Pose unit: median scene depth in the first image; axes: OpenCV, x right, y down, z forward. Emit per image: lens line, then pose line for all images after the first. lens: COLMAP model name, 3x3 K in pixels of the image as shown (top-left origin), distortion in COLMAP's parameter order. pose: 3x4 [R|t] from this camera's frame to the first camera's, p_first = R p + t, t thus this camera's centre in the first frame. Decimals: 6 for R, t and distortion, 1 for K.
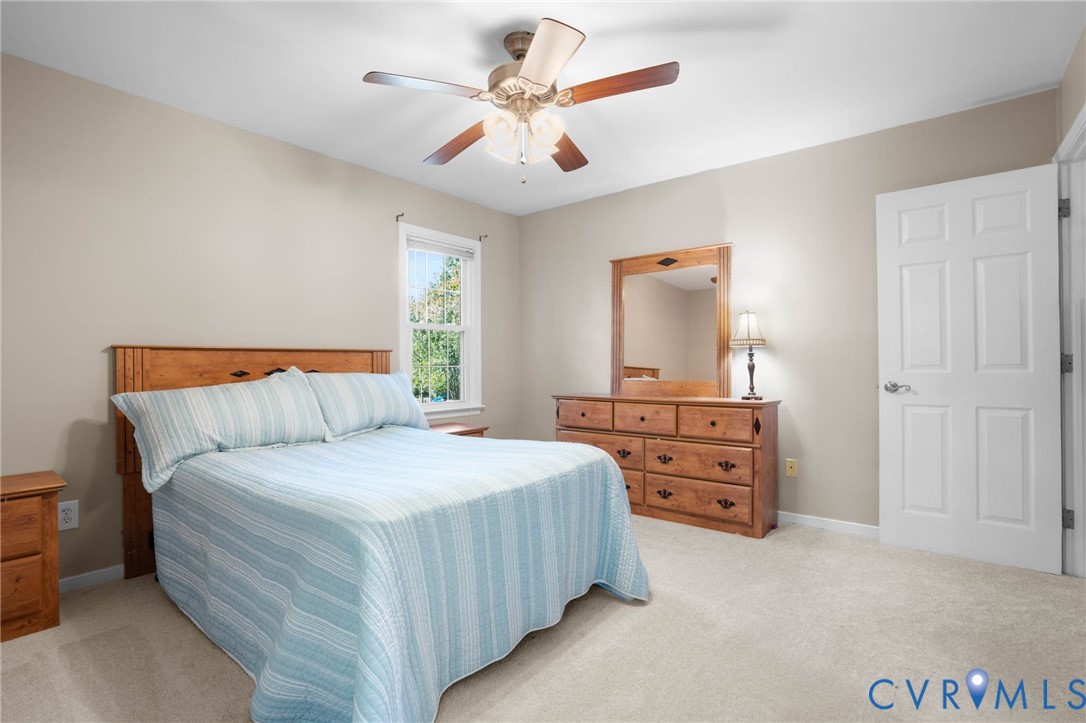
lens RADIAL K [[503.6, 0, 543.0], [0, 503.6, 361.5], [0, 0, 1]] dist [-0.000902, -0.000155]
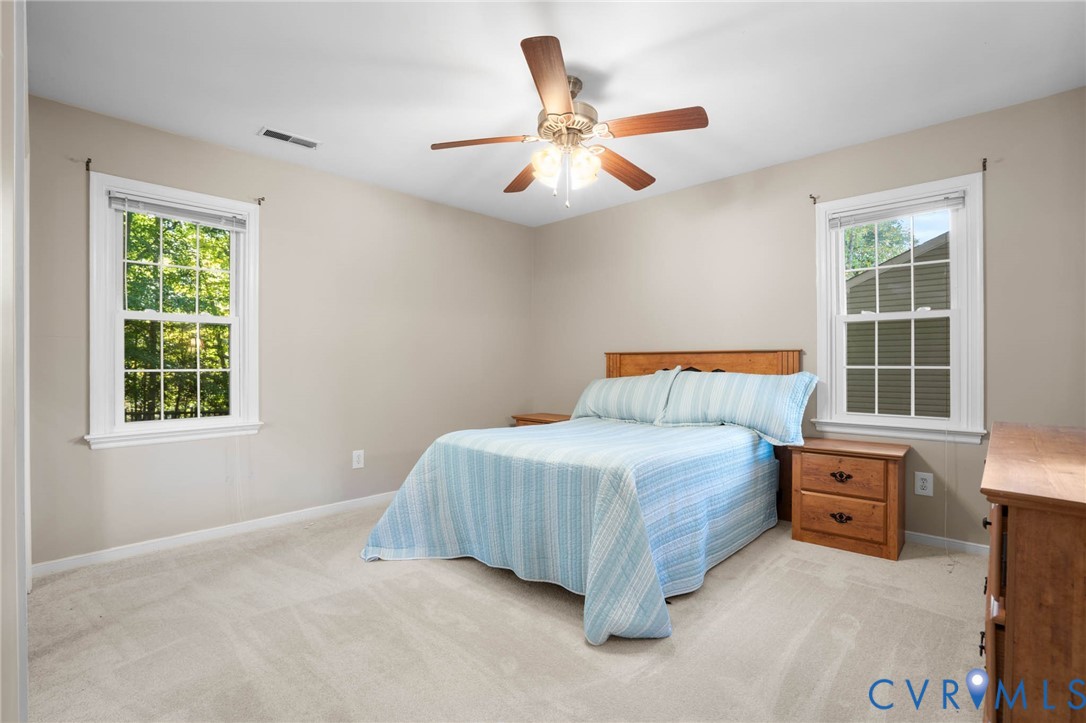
lens RADIAL K [[508.0, 0, 543.0], [0, 508.0, 361.5], [0, 0, 1]] dist [-0.018834, -0.000030]
pose [[-0.038979, -0.001198, -0.999239, 0.815152], [0.001777, 0.999998, -0.001269, 0.000447], [0.999238, -0.001825, -0.038977, 0.727145]]
